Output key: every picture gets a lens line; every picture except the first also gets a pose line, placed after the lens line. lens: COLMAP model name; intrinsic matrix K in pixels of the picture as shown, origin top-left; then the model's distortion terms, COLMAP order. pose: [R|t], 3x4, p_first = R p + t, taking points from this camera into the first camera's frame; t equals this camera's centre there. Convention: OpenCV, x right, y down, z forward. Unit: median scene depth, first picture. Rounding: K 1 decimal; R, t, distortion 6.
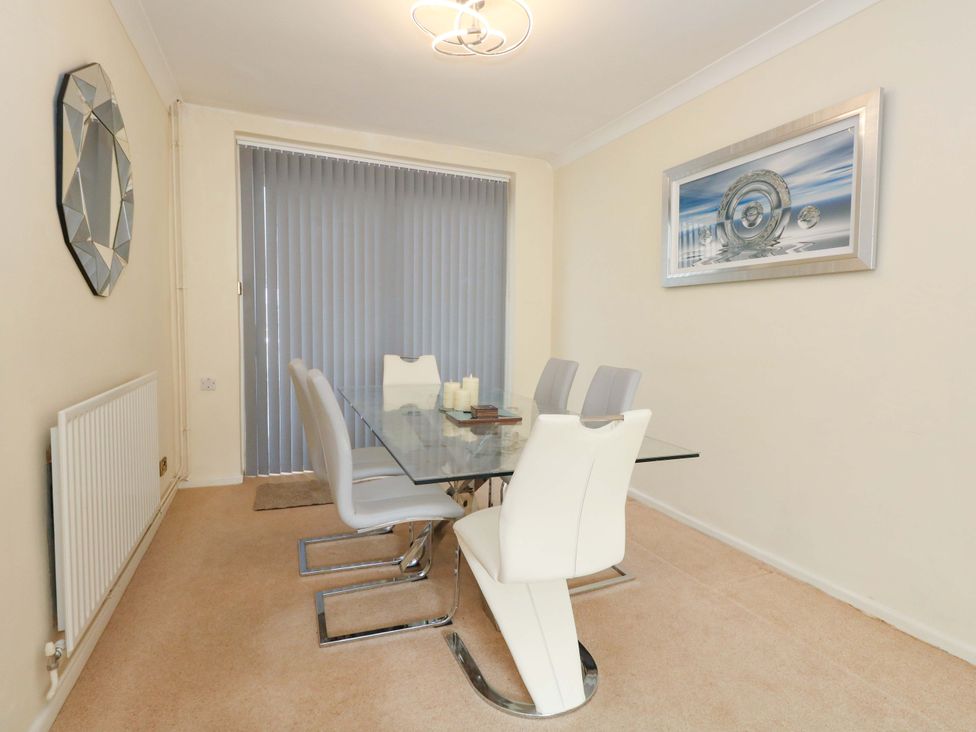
lens RADIAL K [[516.5, 0, 488.3], [0, 516.5, 362.3], [0, 0, 1]] dist [0.003560, 0.002239]
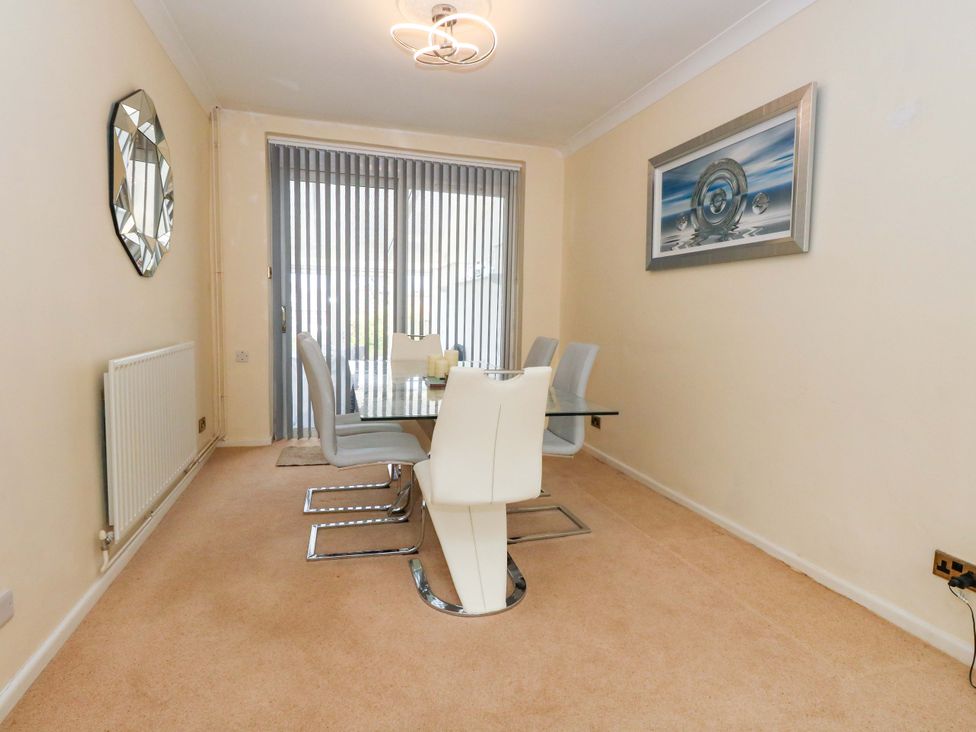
lens RADIAL K [[538.5, 0, 487.1], [0, 538.5, 363.1], [0, 0, 1]] dist [0.009128, 0.001021]
pose [[0.993560, 0.017653, -0.111922, 0.194091], [-0.015581, 0.999691, 0.019361, 0.037714], [0.112229, -0.017492, 0.993528, -0.182122]]
